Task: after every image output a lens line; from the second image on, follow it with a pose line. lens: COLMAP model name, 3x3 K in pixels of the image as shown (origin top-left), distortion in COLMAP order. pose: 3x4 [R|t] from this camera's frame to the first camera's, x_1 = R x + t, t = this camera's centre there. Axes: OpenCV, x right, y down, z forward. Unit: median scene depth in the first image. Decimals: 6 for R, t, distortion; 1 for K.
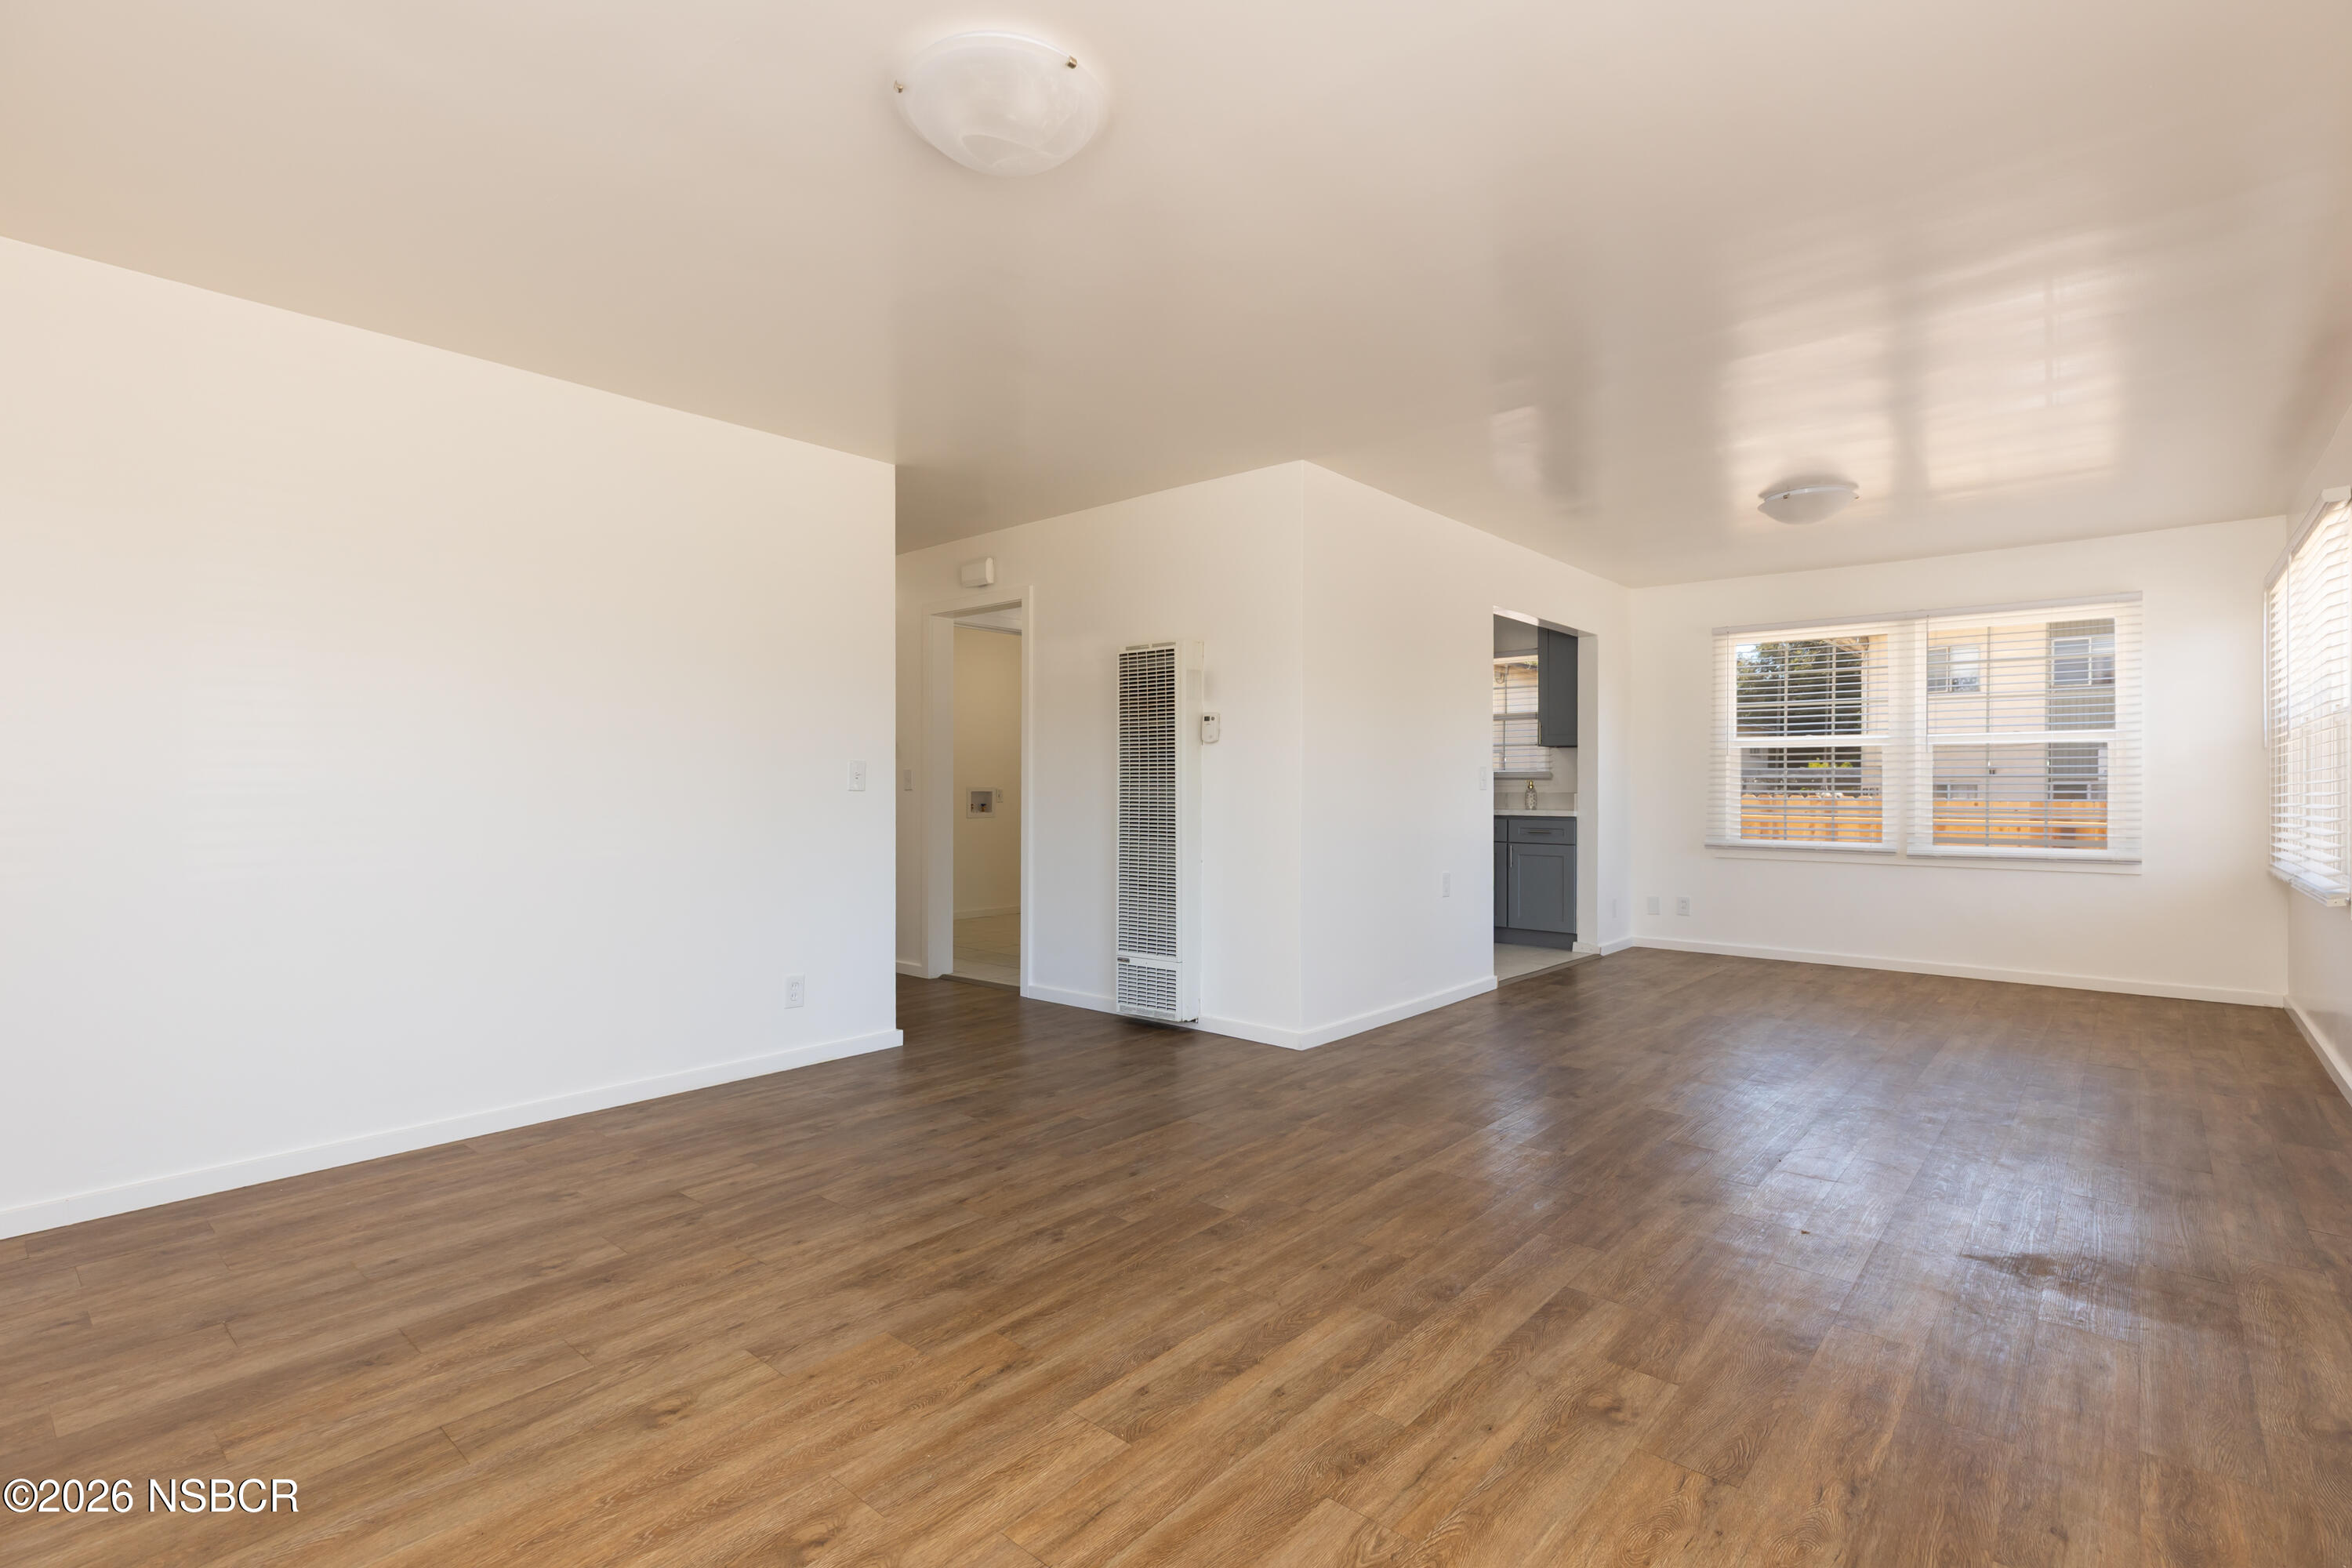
lens RADIAL K [[1083.0, 0, 1173.5], [0, 1083.0, 784.0], [0, 0, 1]] dist [0.002890, 0.000052]
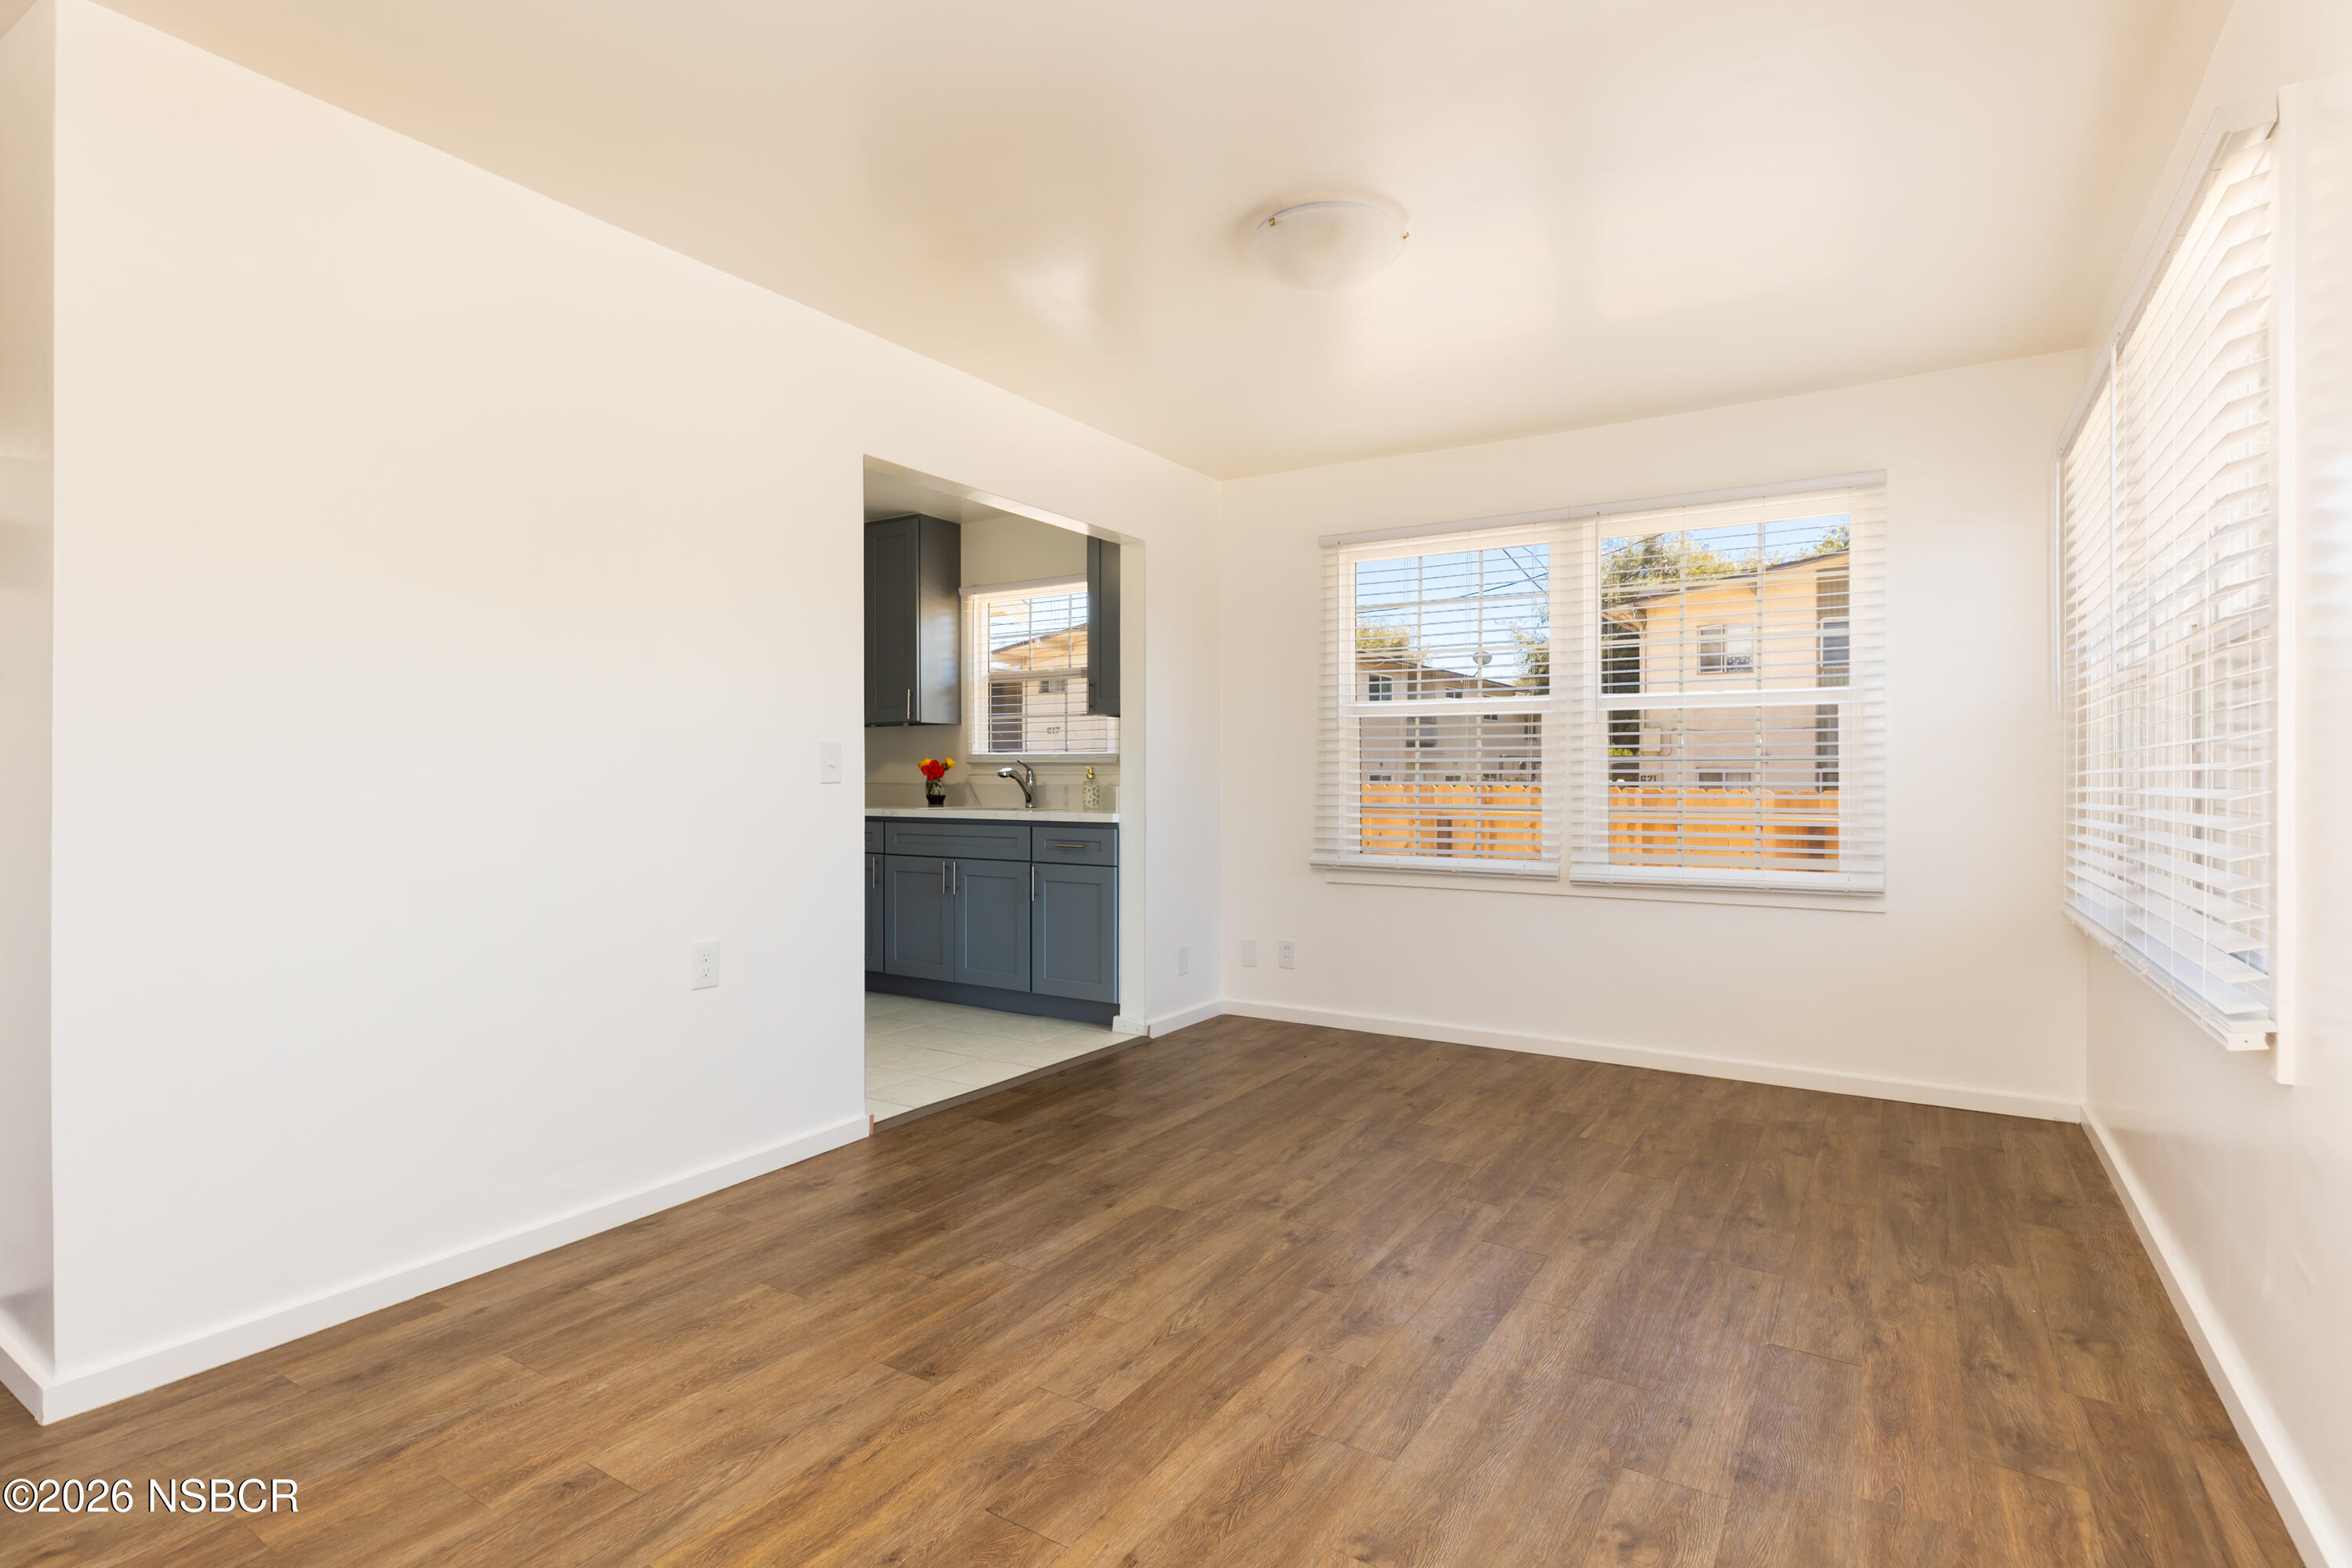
lens RADIAL K [[1133.5, 0, 1175.7], [0, 1133.5, 776.4], [0, 0, 1]] dist [-0.003596, 0.000860]
pose [[0.988254, -0.002220, 0.152807, 0.304034], [0.001502, 0.999987, 0.004809, -0.001068], [-0.152815, -0.004523, 0.988244, 0.326442]]
